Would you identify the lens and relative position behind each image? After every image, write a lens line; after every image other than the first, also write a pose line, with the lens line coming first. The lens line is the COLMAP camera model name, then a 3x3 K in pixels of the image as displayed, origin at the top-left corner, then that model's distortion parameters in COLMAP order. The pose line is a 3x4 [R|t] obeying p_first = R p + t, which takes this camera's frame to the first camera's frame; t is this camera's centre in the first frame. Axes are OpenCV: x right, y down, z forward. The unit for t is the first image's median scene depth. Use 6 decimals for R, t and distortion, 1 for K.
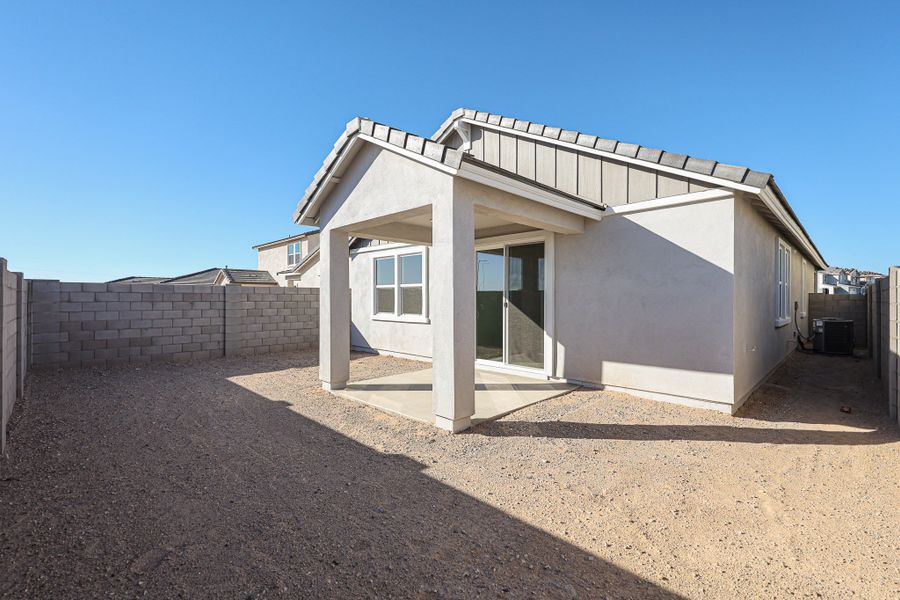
lens RADIAL K [[396.1, 0, 450.0], [0, 396.1, 300.0], [0, 0, 1]] dist [-0.000035, 0.000015]
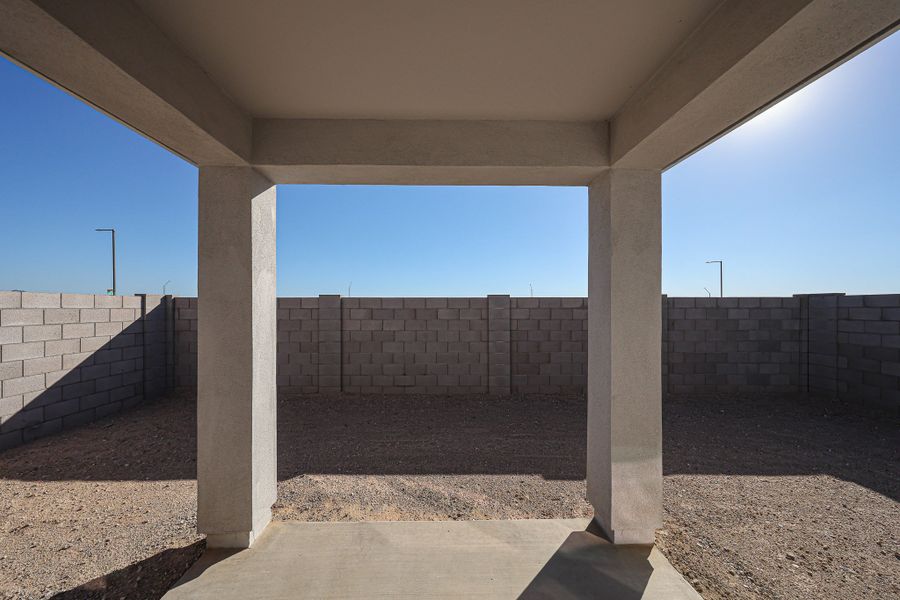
lens RADIAL K [[312.0, 0, 440.0], [0, 312.0, 302.8], [0, 0, 1]] dist [0.000593, 0.000058]
pose [[-0.694737, -0.011948, -0.719164, 0.078979], [-0.000268, 0.999866, -0.016353, -0.019488], [0.719264, -0.011169, -0.694648, 0.849816]]
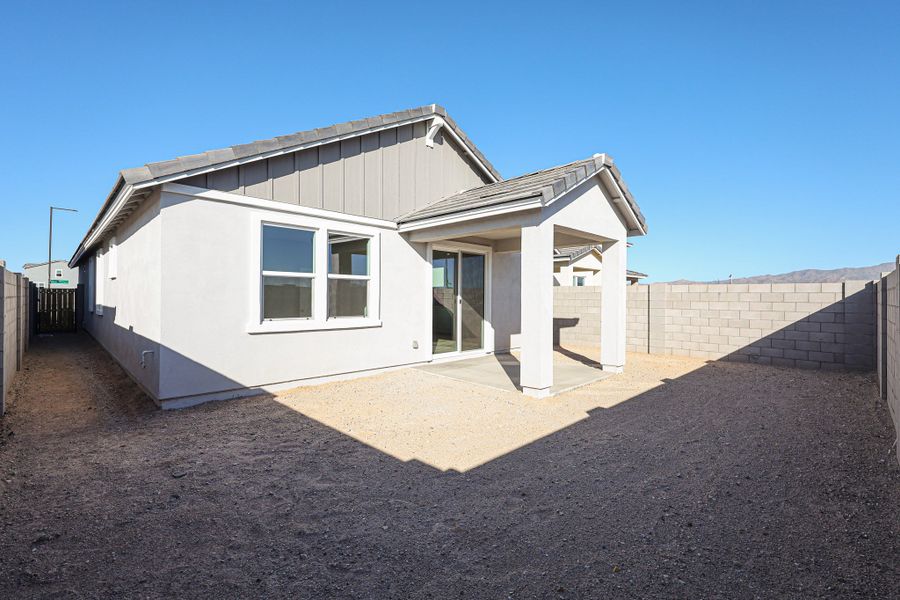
lens RADIAL K [[396.1, 0, 450.0], [0, 396.1, 300.0], [0, 0, 1]] dist [-0.000035, 0.000015]
pose [[-0.006249, -0.009371, 0.999937, -0.927947], [-0.006440, 0.999936, 0.009331, -0.002405], [-0.999960, -0.006381, -0.006309, 0.936489]]
